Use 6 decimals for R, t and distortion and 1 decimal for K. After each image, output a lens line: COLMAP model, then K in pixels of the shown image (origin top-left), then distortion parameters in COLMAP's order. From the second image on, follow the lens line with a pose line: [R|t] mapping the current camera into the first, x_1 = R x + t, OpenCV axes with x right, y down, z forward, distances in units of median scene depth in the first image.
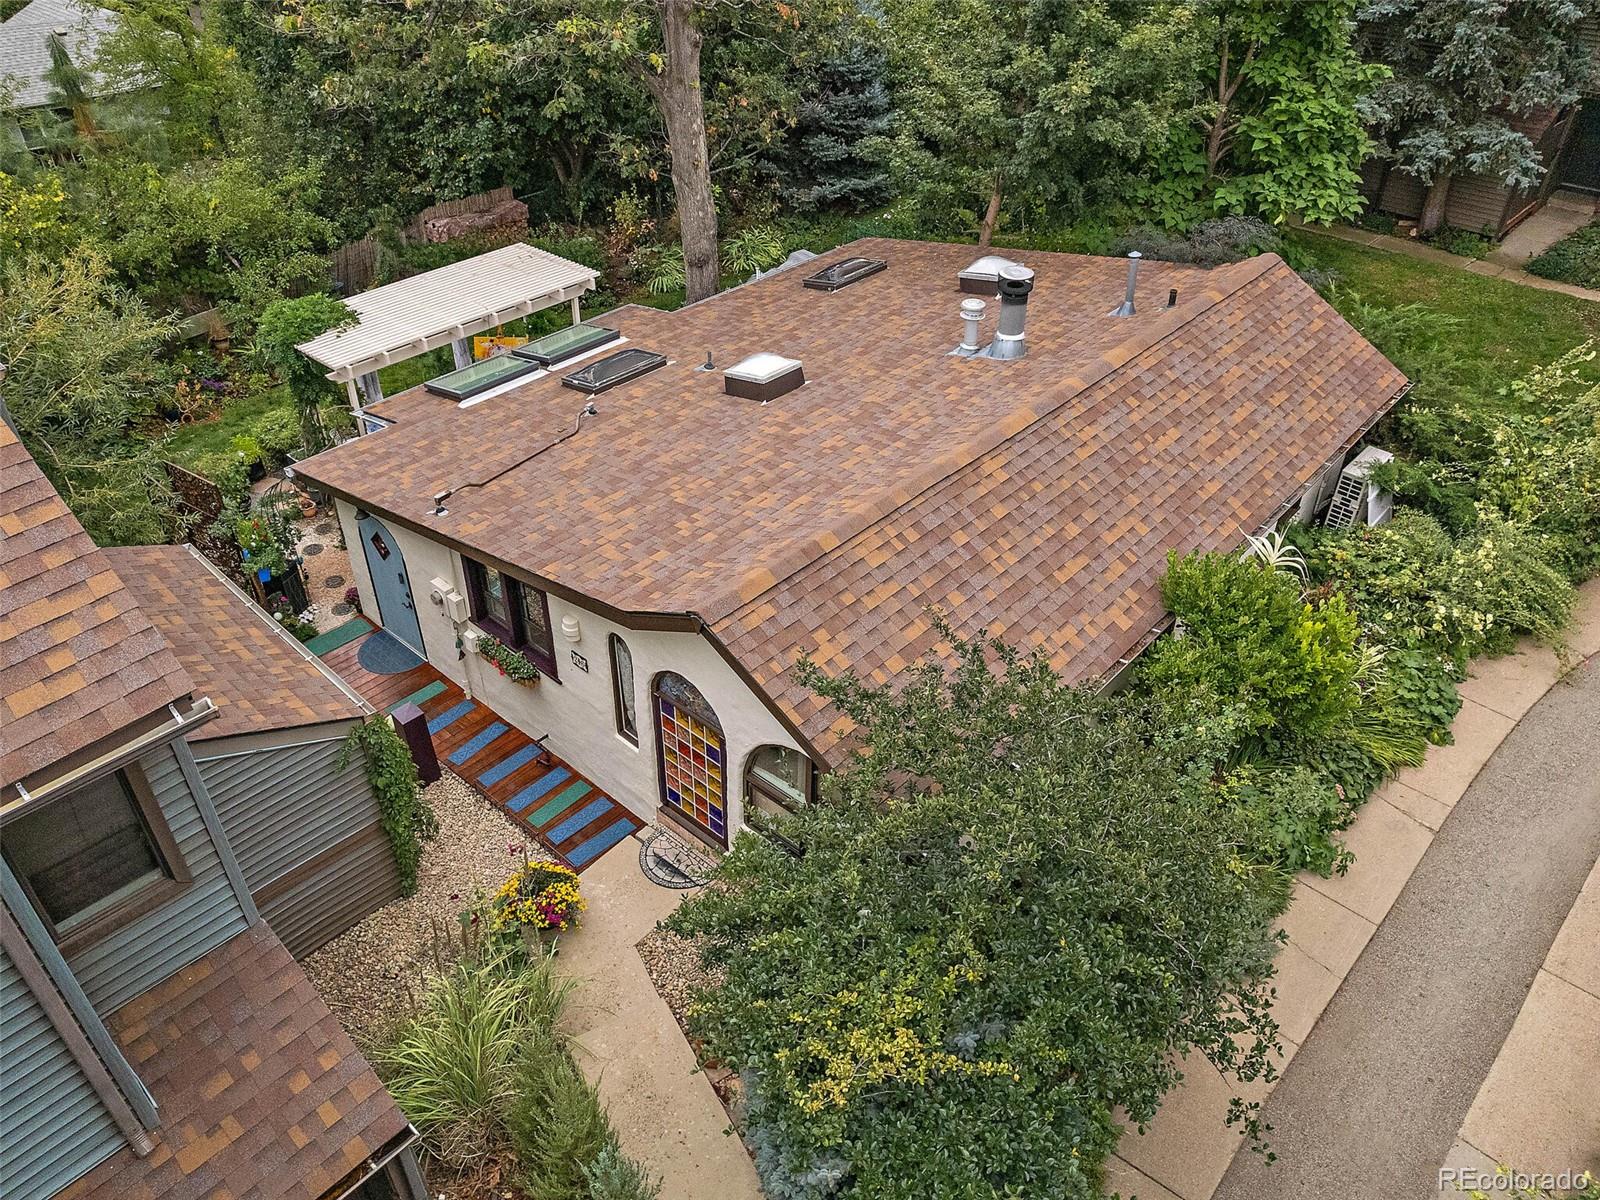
lens RADIAL K [[1201.0, 0, 799.9], [0, 1201.0, 596.3], [0, 0, 1]] dist [-0.084726, 0.069357]
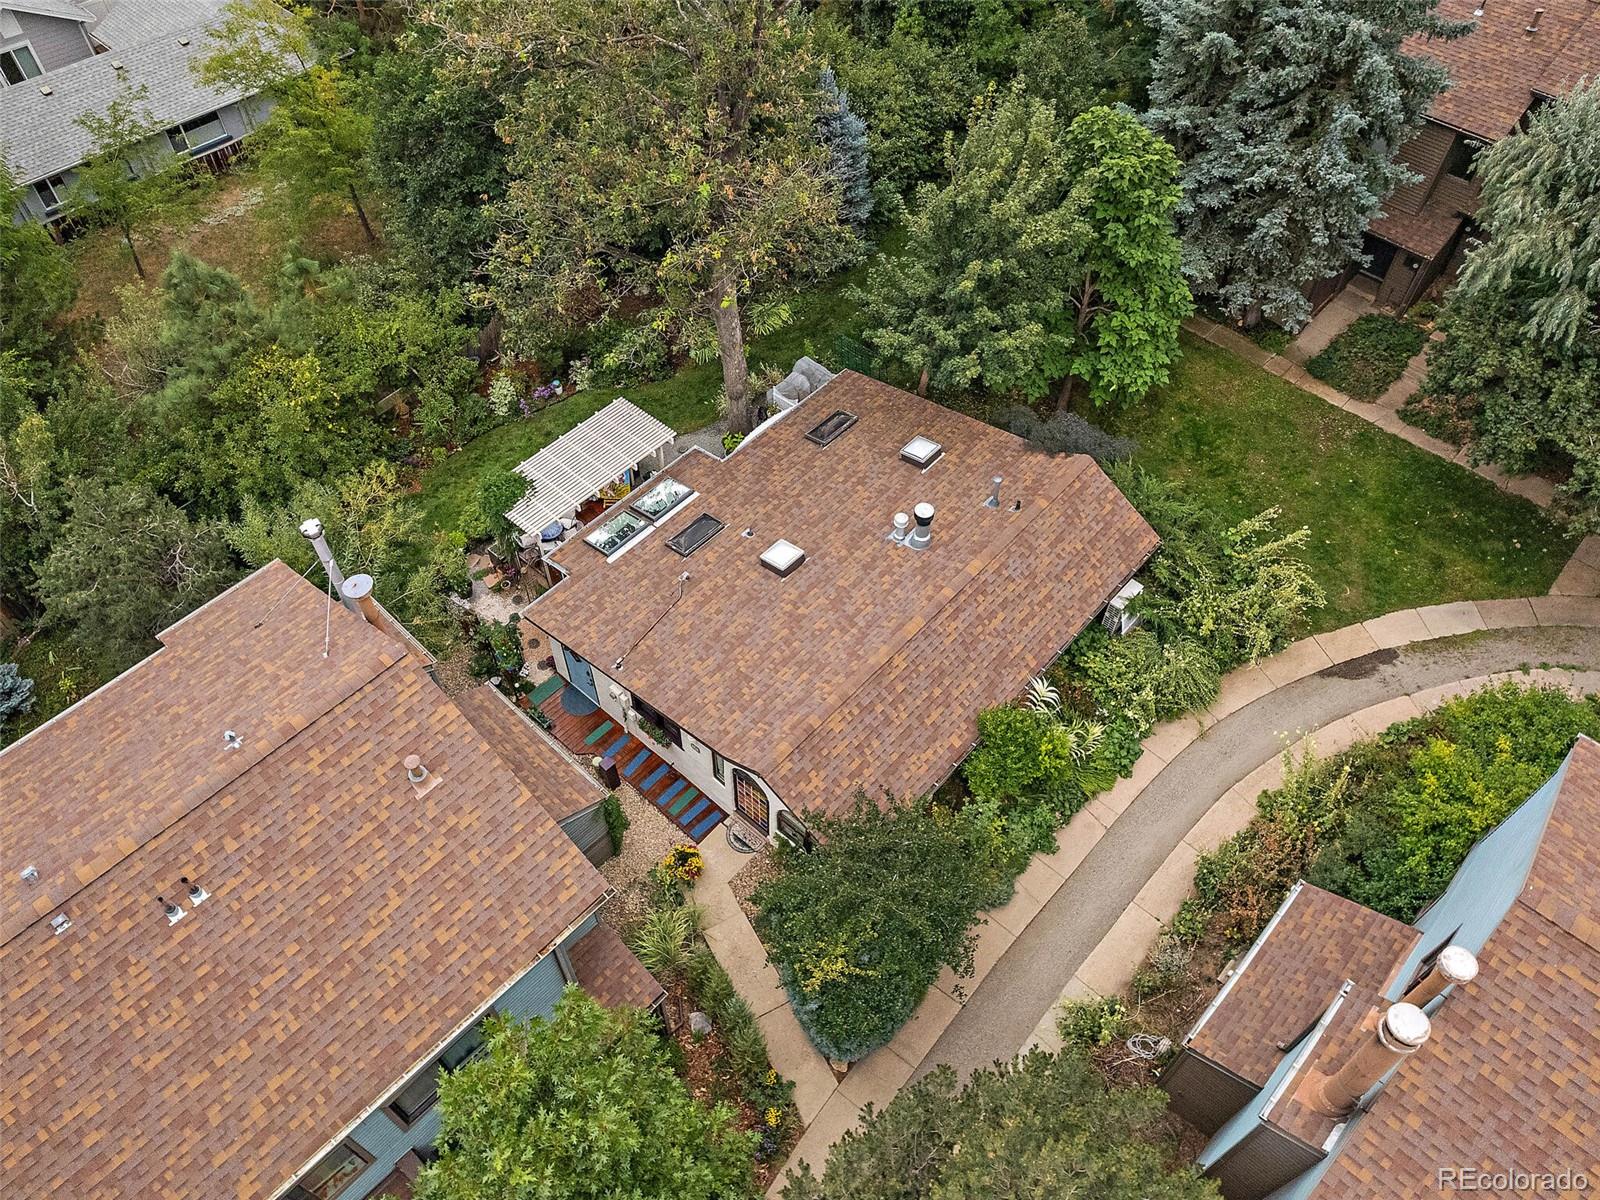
lens RADIAL K [[1201.0, 0, 798.6], [0, 1201.0, 604.8], [0, 0, 1]] dist [-0.084726, 0.069357]
pose [[0.999991, -0.001297, -0.003979, 0.000724], [0.002323, 0.962878, 0.269926, -0.702686], [0.003481, -0.269933, 0.962873, -0.866909]]
